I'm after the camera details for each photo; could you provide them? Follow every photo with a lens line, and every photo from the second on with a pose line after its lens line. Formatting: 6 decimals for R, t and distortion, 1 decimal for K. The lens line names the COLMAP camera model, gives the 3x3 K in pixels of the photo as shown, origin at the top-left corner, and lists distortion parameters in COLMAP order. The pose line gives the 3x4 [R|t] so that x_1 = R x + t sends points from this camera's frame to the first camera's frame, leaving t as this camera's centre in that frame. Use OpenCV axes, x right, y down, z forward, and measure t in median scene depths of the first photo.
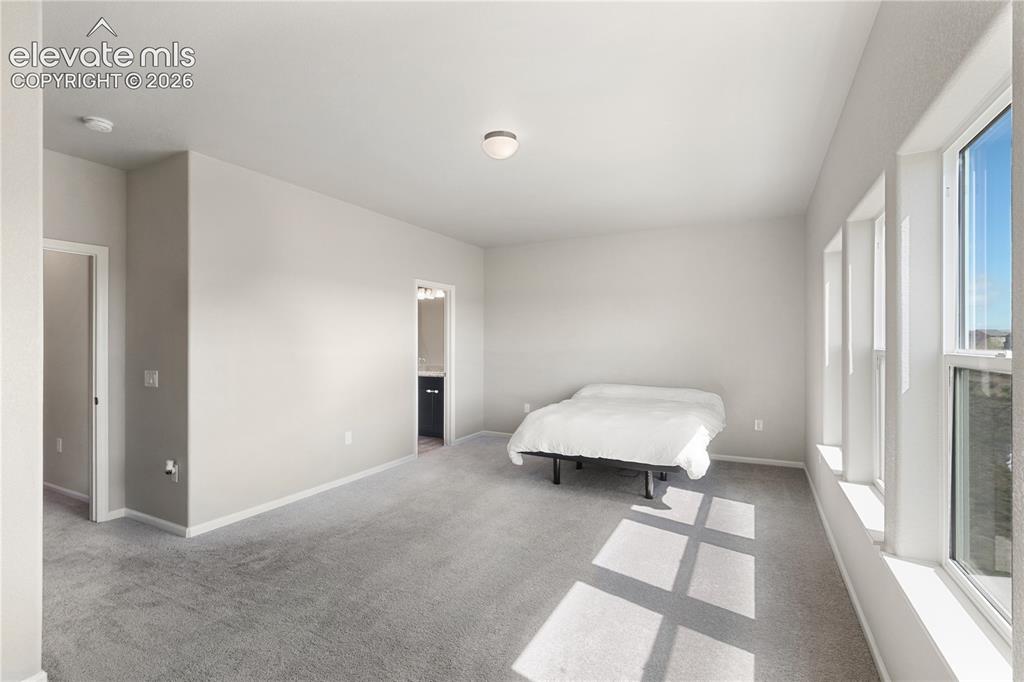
lens RADIAL K [[477.4, 0, 511.7], [0, 477.4, 343.0], [0, 0, 1]] dist [0.001397, 0.000060]
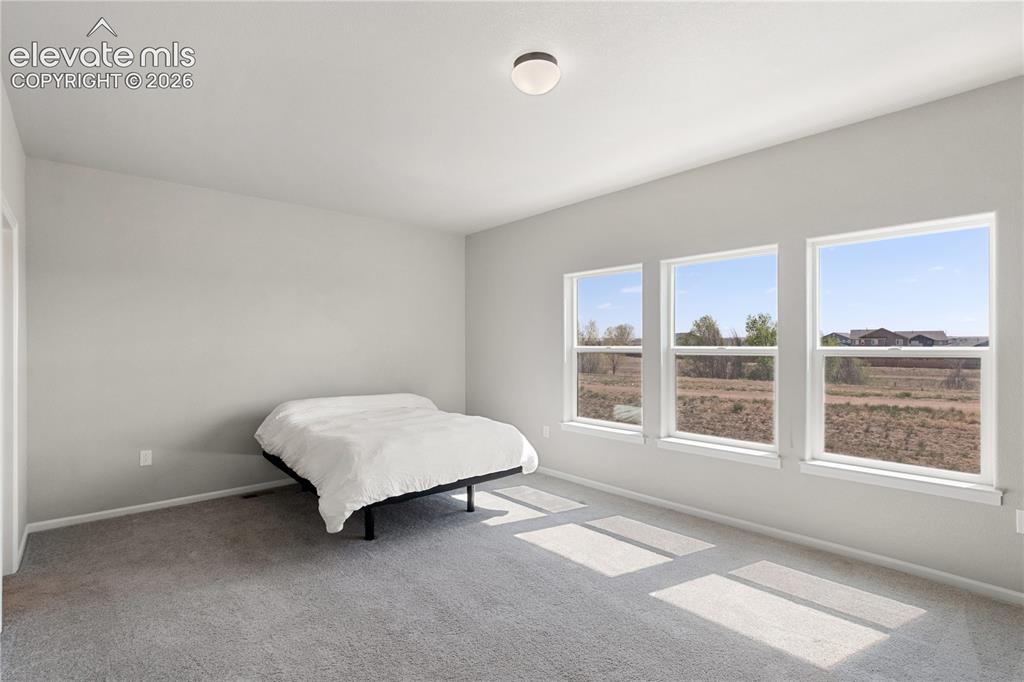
lens RADIAL K [[477.4, 0, 511.5], [0, 477.4, 343.0], [0, 0, 1]] dist [0.001397, 0.000060]
pose [[0.357814, 0.004427, 0.933783, -0.629133], [-0.002708, 0.999989, -0.003703, 0.001189], [-0.933789, -0.001204, 0.357822, 0.676267]]
